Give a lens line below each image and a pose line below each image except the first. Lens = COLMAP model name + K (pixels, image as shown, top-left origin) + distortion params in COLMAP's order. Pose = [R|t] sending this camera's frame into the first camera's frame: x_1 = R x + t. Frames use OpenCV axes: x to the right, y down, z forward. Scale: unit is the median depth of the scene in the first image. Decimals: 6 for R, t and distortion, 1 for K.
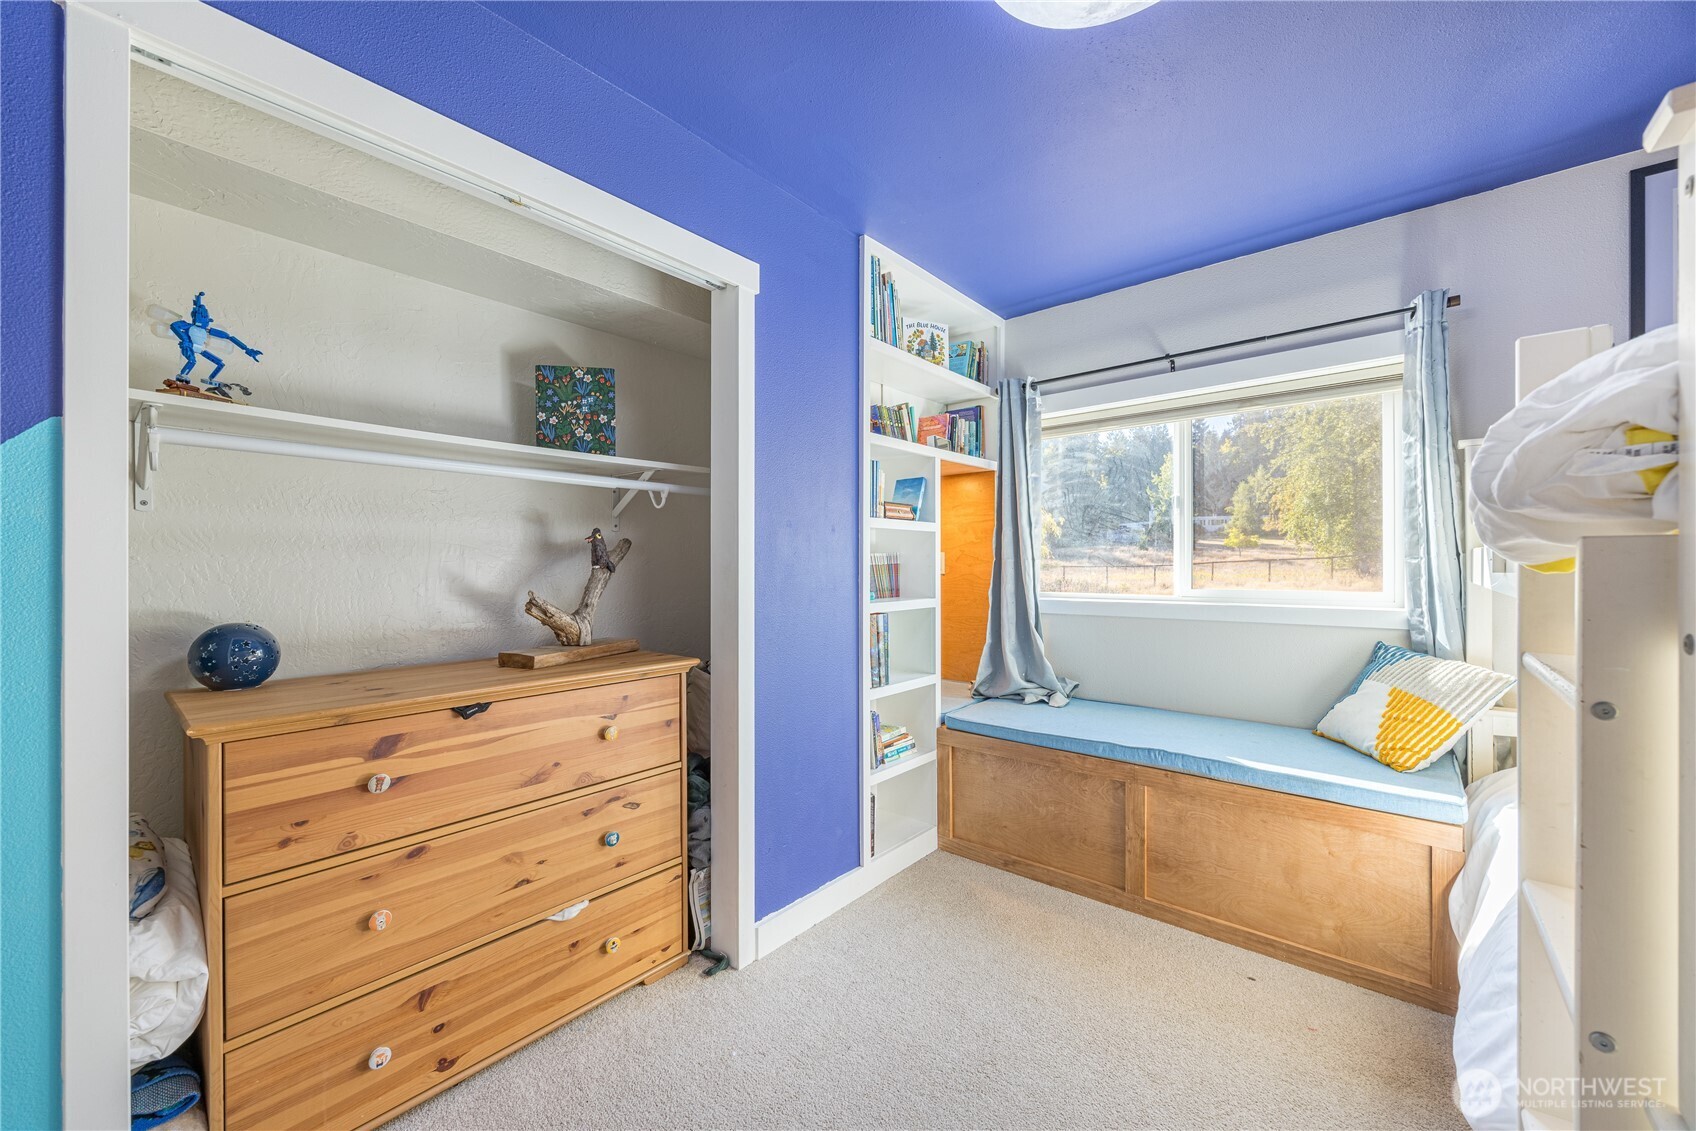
lens RADIAL K [[646.1, 0, 852.7], [0, 646.1, 566.8], [0, 0, 1]] dist [-0.000389, 0.000041]
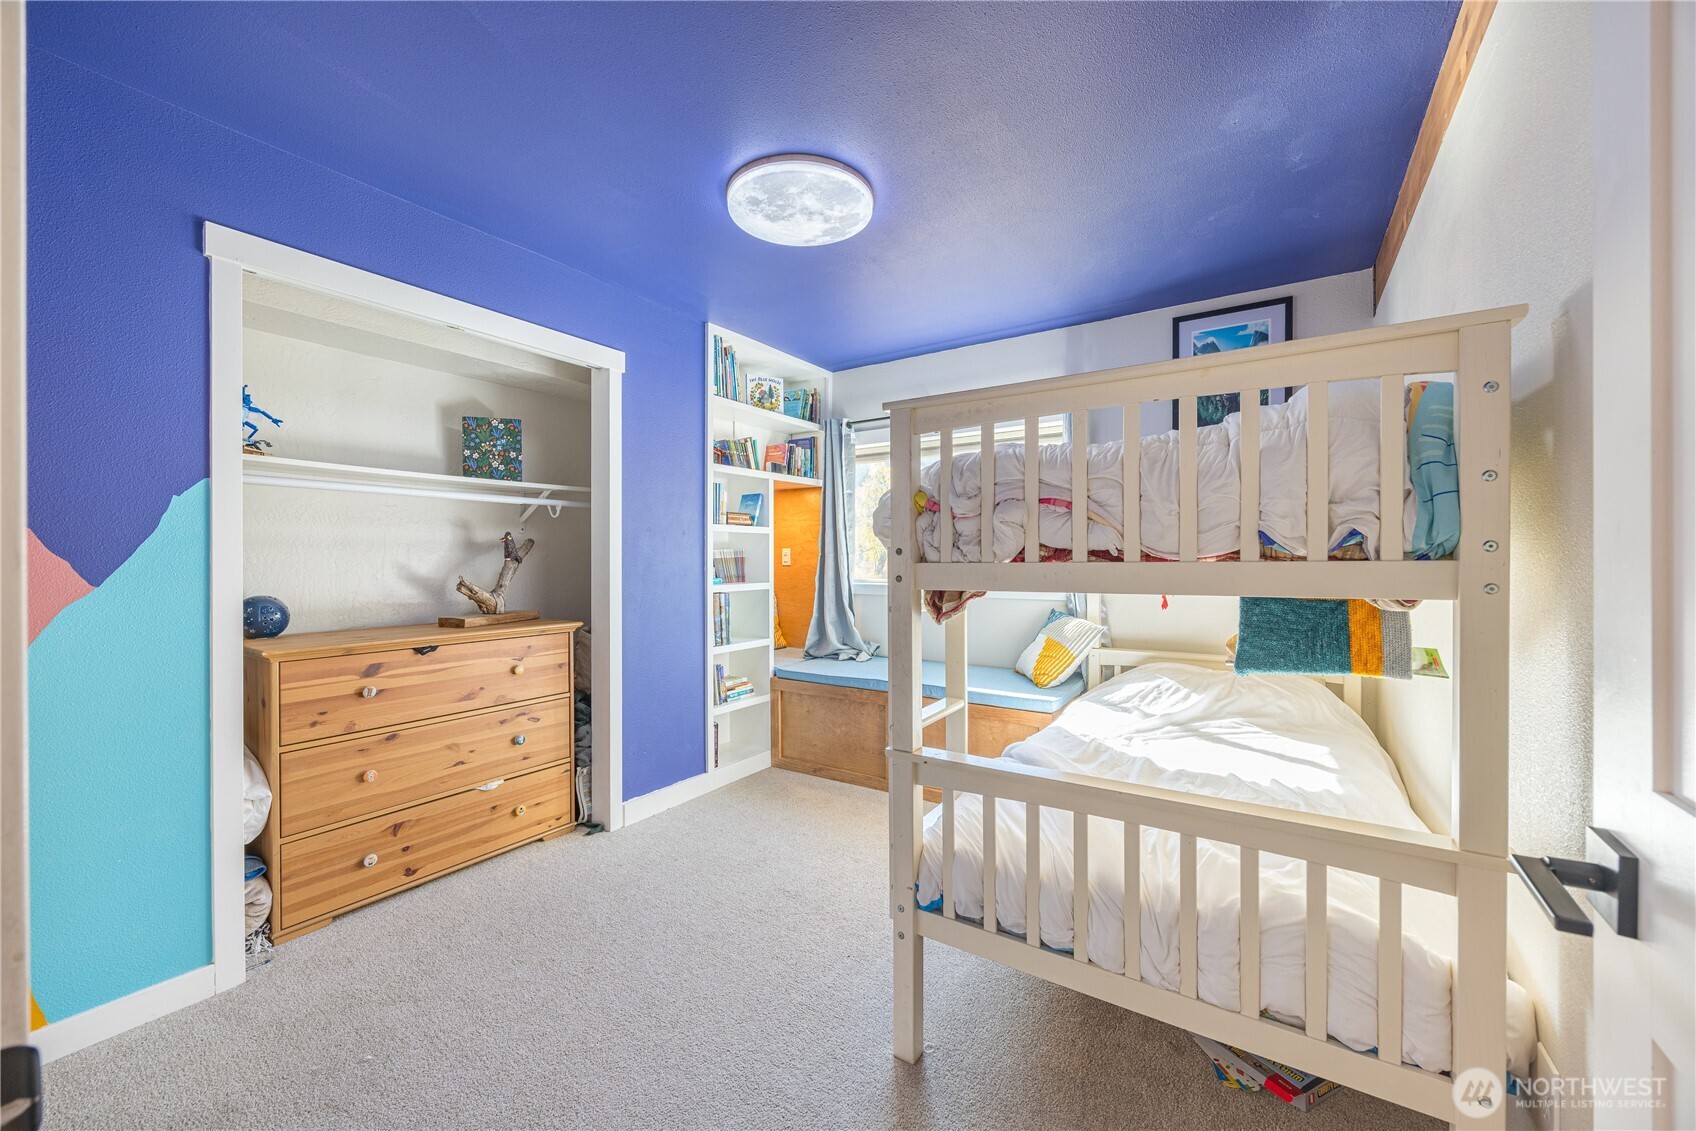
lens RADIAL K [[651.8, 0, 851.7], [0, 651.8, 563.1], [0, 0, 1]] dist [0.000504, 0.000235]
pose [[0.993248, -0.000277, 0.116007, 0.191936], [-0.000194, 0.999992, 0.004055, 0.002564], [-0.116008, -0.004051, 0.993240, -0.523413]]
